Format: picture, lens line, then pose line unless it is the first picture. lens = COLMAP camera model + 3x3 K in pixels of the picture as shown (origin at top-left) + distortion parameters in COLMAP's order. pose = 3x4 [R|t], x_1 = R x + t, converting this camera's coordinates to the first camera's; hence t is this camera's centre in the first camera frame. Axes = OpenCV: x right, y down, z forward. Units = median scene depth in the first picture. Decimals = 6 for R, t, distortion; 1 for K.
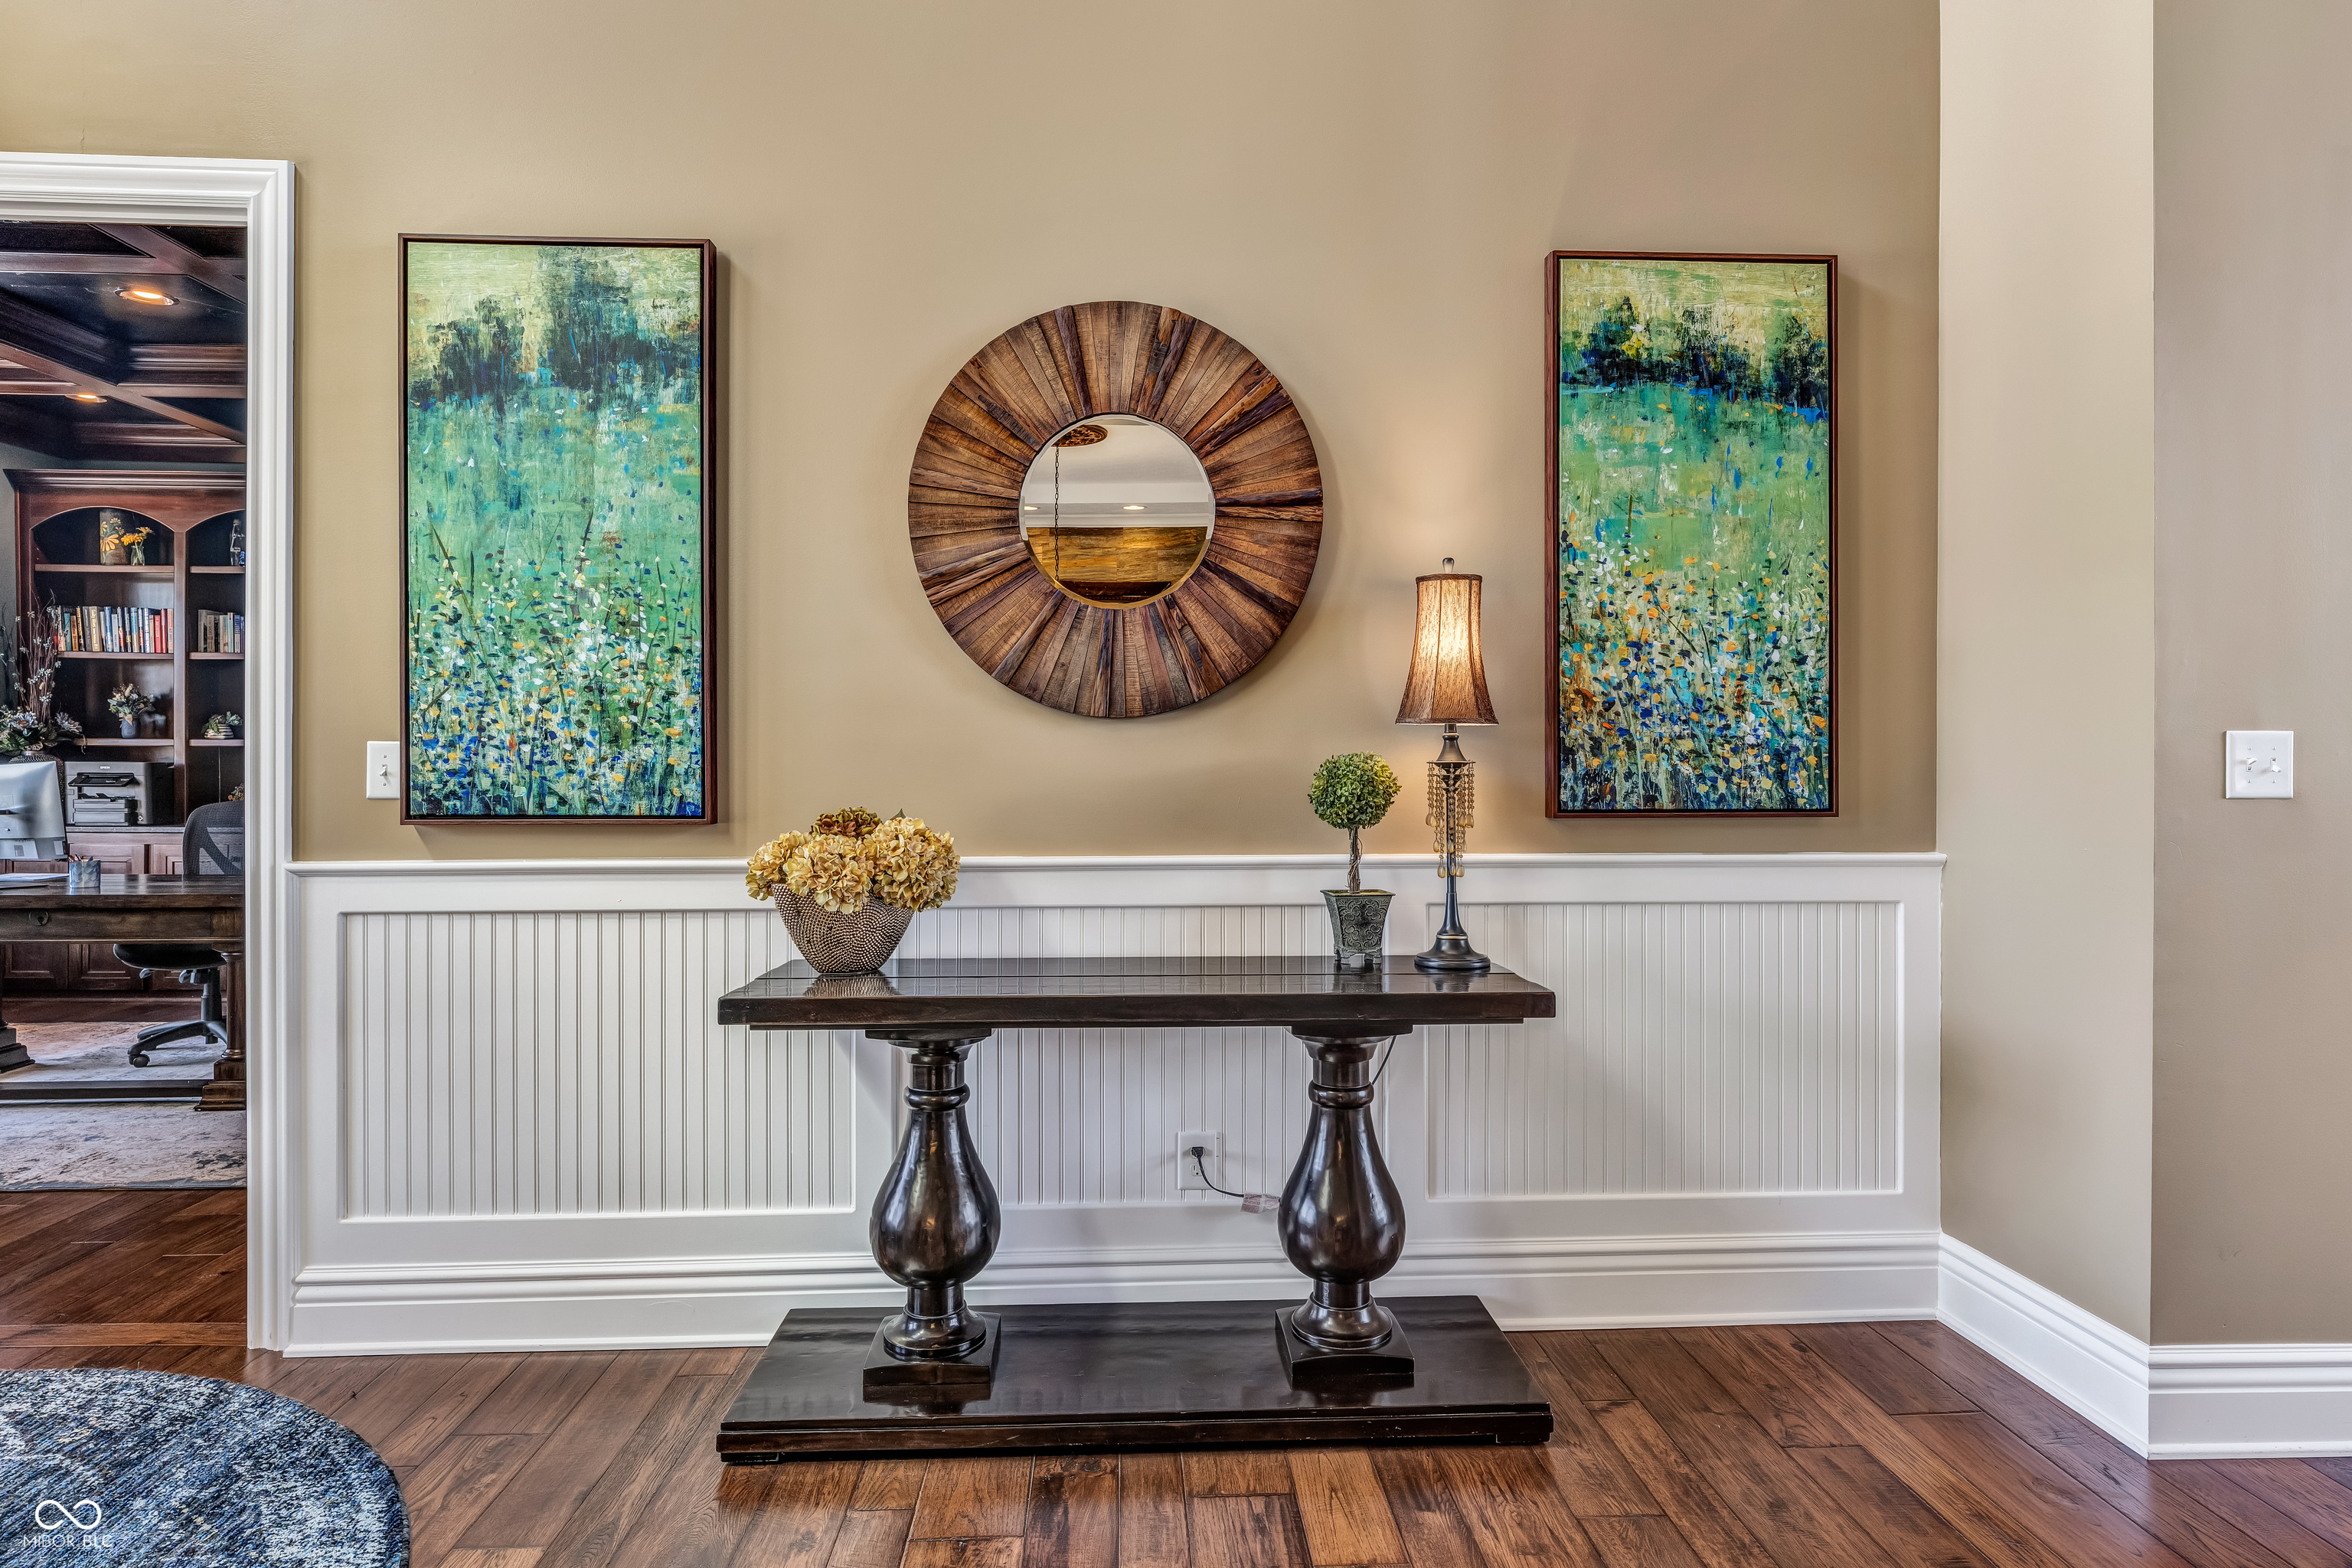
lens RADIAL K [[1311.0, 0, 1179.3], [0, 1311.0, 761.3], [0, 0, 1]] dist [0.000885, 0.001029]
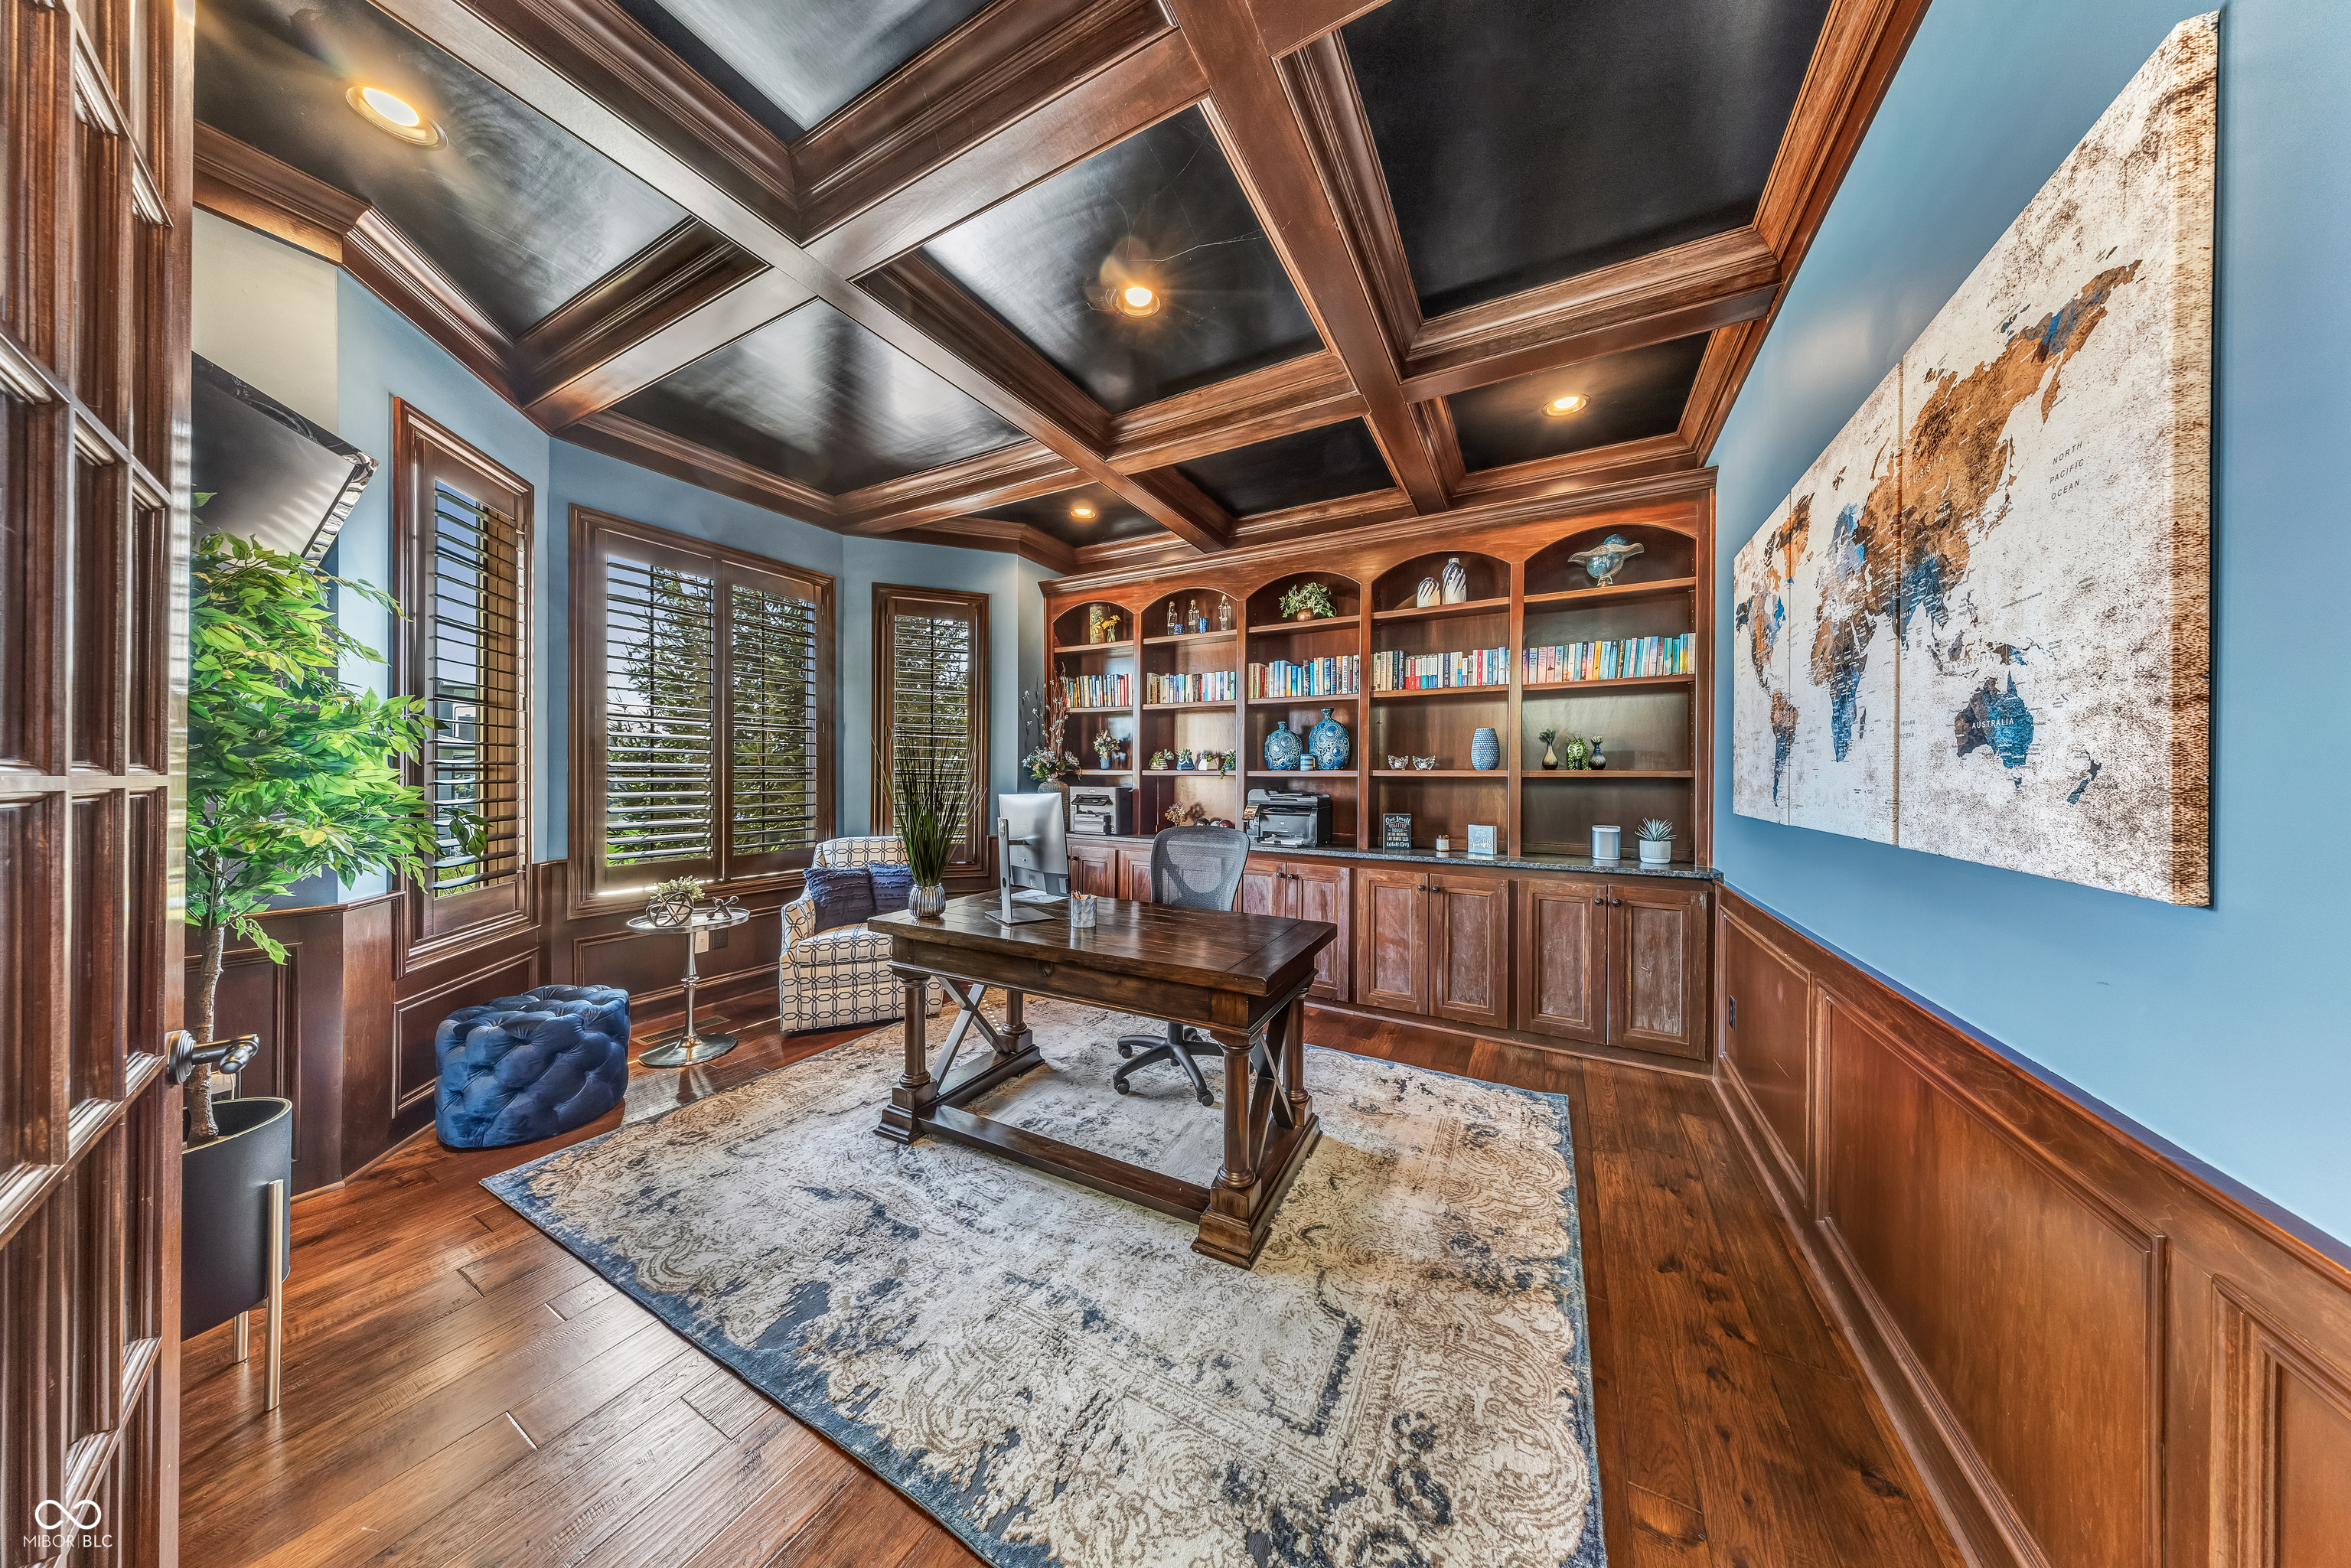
lens RADIAL K [[695.9, 0, 1172.5], [0, 695.9, 780.4], [0, 0, 1]] dist [0.001528, 0.000008]
pose [[0.847757, 0.007276, -0.530336, -0.357834], [-0.007885, 0.999968, 0.001115, -0.007473], [0.530327, 0.003236, 0.847787, 0.423692]]
